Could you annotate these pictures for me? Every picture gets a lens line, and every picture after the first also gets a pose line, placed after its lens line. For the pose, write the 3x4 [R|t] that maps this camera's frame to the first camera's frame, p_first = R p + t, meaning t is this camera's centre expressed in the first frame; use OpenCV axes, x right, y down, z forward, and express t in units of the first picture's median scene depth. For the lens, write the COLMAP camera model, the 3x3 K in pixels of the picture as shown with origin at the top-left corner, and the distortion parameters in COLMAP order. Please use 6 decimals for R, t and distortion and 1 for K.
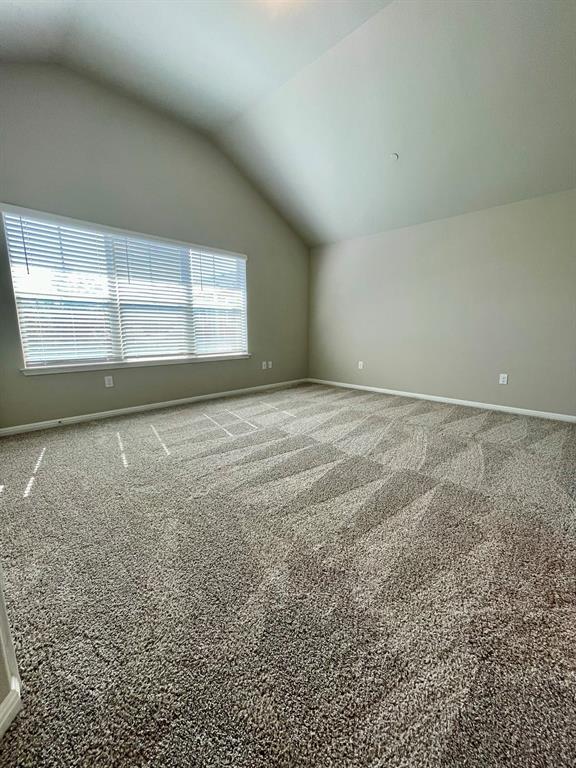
lens RADIAL K [[310.3, 0, 294.9], [0, 310.3, 383.0], [0, 0, 1]] dist [0.003025, -0.002032]
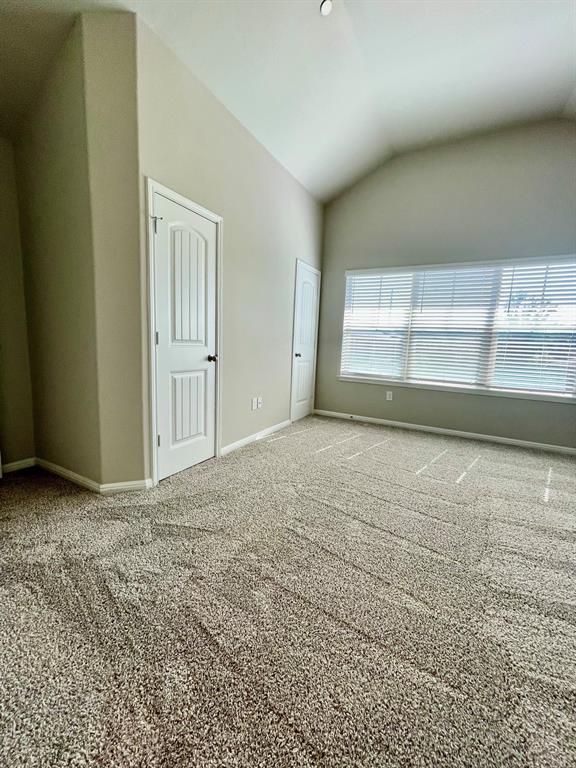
lens RADIAL K [[310.3, 0, 293.2], [0, 310.3, 386.6], [0, 0, 1]] dist [0.003025, -0.002032]
pose [[0.270205, 0.146626, -0.951572, 0.399562], [-0.202843, 0.974822, 0.092610, -0.068517], [0.941193, 0.167996, 0.293144, 0.266814]]
